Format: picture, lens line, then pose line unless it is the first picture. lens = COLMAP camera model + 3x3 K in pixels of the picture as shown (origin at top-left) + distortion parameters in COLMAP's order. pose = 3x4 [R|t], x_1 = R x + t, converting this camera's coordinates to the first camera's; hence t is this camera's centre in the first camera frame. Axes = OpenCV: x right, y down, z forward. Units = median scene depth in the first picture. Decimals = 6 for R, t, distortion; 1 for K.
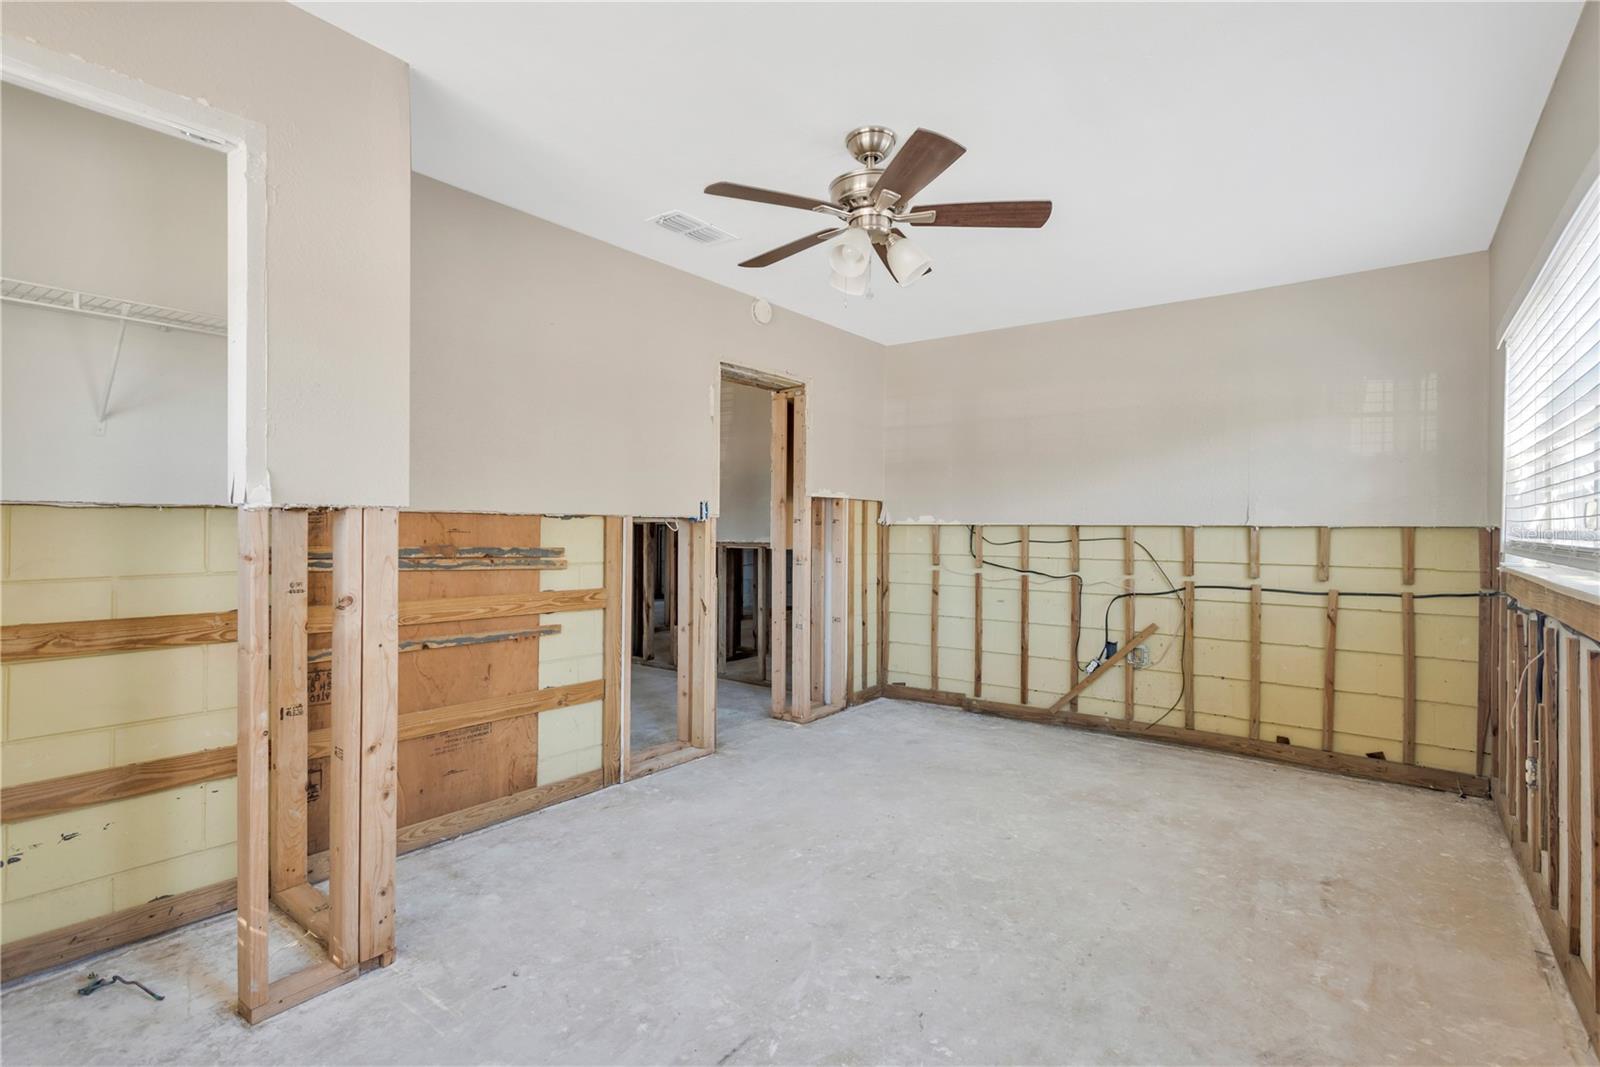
lens RADIAL K [[750.2, 0, 800.0], [0, 750.2, 533.5], [0, 0, 1]] dist [0.021257, -0.008204]
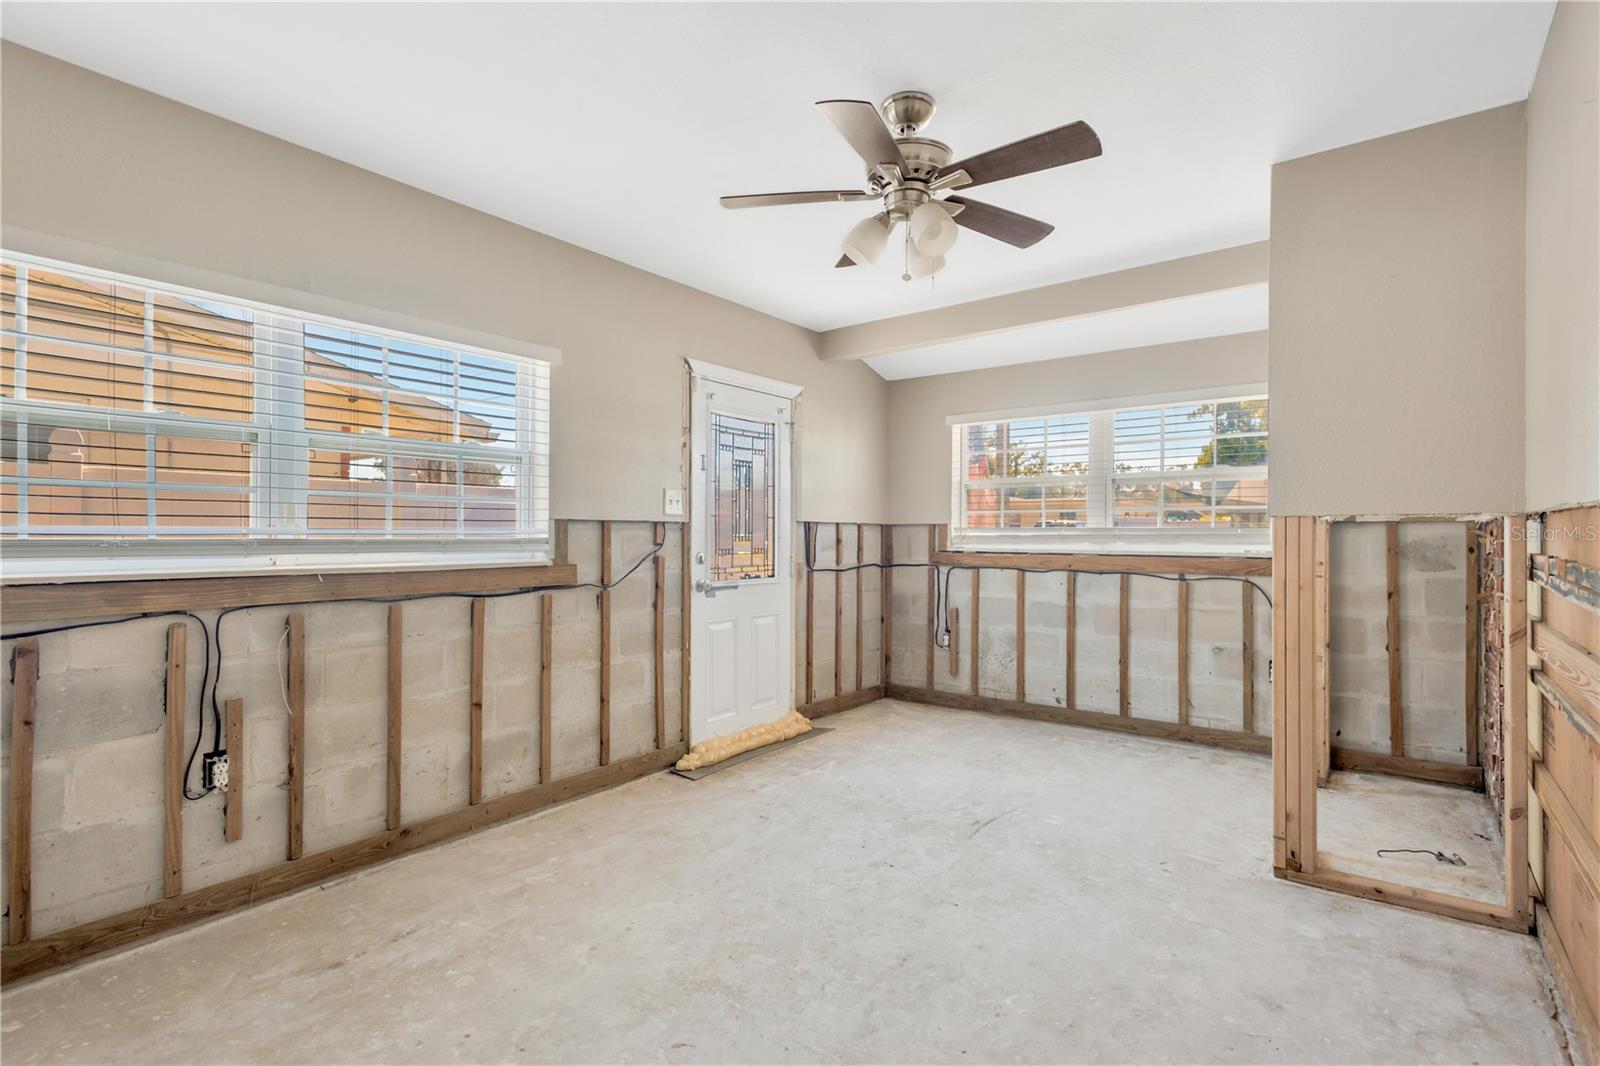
lens RADIAL K [[750.2, 0, 800.0], [0, 750.2, 533.0], [0, 0, 1]] dist [0.021257, -0.008204]
pose [[-0.999904, -0.009971, 0.009602, 0.221229], [-0.009915, 0.999934, 0.005879, -0.007548], [-0.009660, 0.005783, -0.999937, 1.993088]]
